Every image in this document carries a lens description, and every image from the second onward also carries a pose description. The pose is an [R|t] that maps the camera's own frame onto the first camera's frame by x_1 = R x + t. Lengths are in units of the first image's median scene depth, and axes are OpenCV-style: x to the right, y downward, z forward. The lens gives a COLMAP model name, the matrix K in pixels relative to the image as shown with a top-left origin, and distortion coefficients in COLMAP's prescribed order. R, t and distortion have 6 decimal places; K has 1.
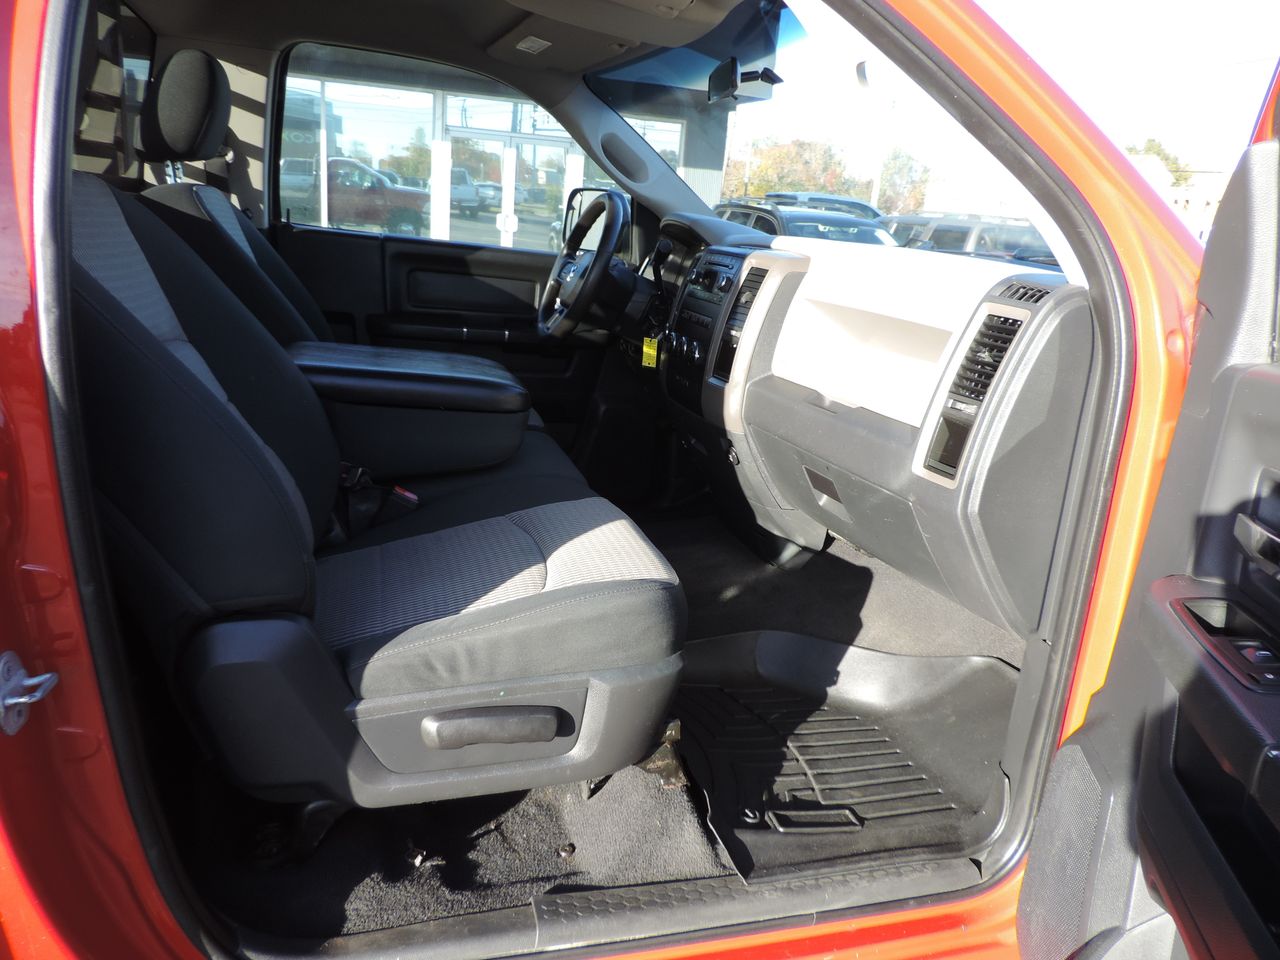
lens RADIAL K [[909.2, 0, 640.0], [0, 909.2, 480.0], [0, 0, 1]] dist [-0.129080, 0.167049]
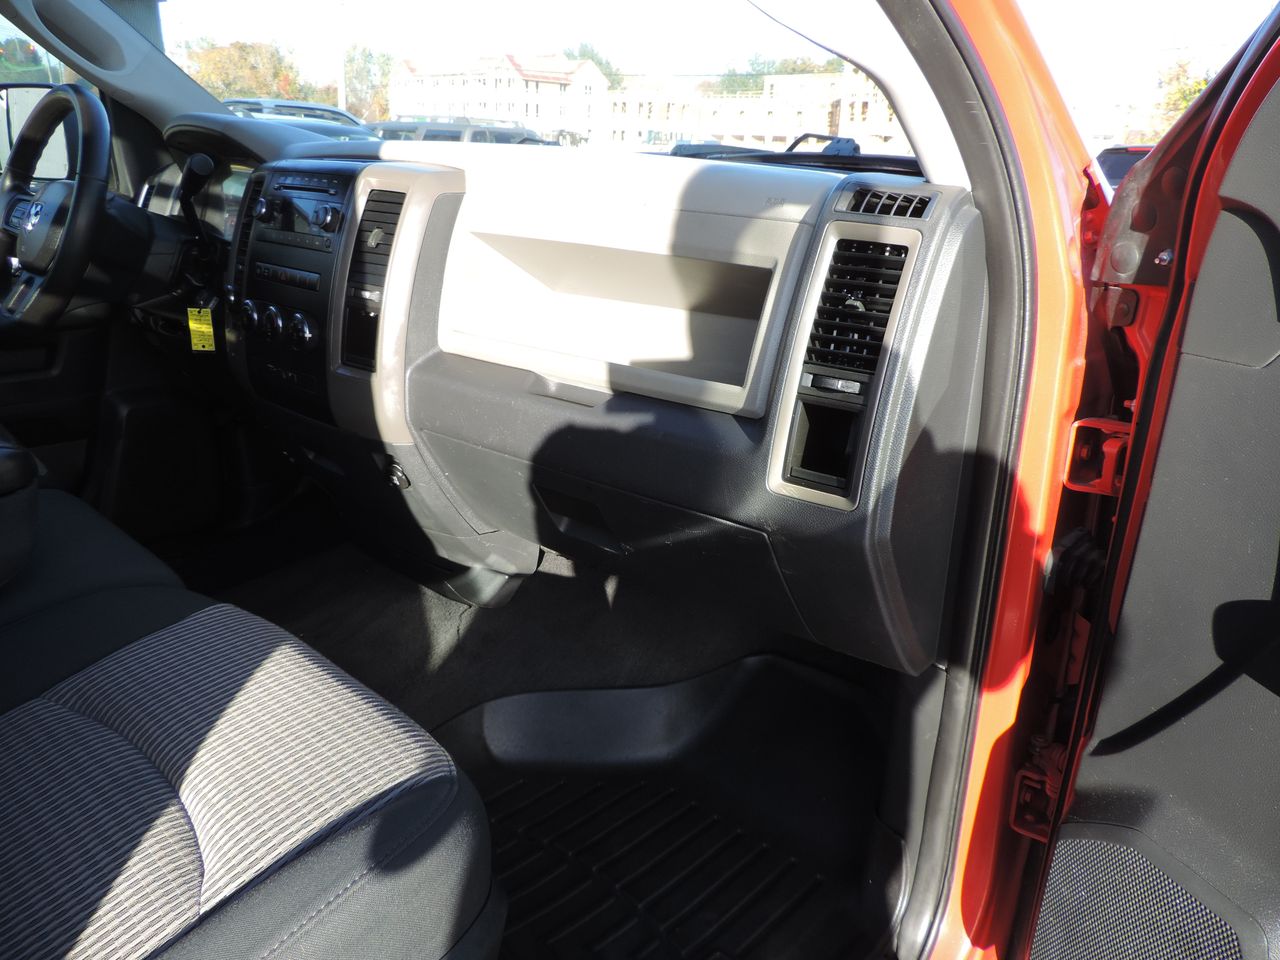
lens RADIAL K [[895.5, 0, 638.6], [0, 895.5, 472.3], [0, 0, 1]] dist [-0.021372, -0.000046]
pose [[0.852451, -0.207883, 0.479700, -0.063439], [0.166034, 0.977693, 0.128643, -0.084476], [-0.495742, -0.030015, 0.867951, 0.326767]]
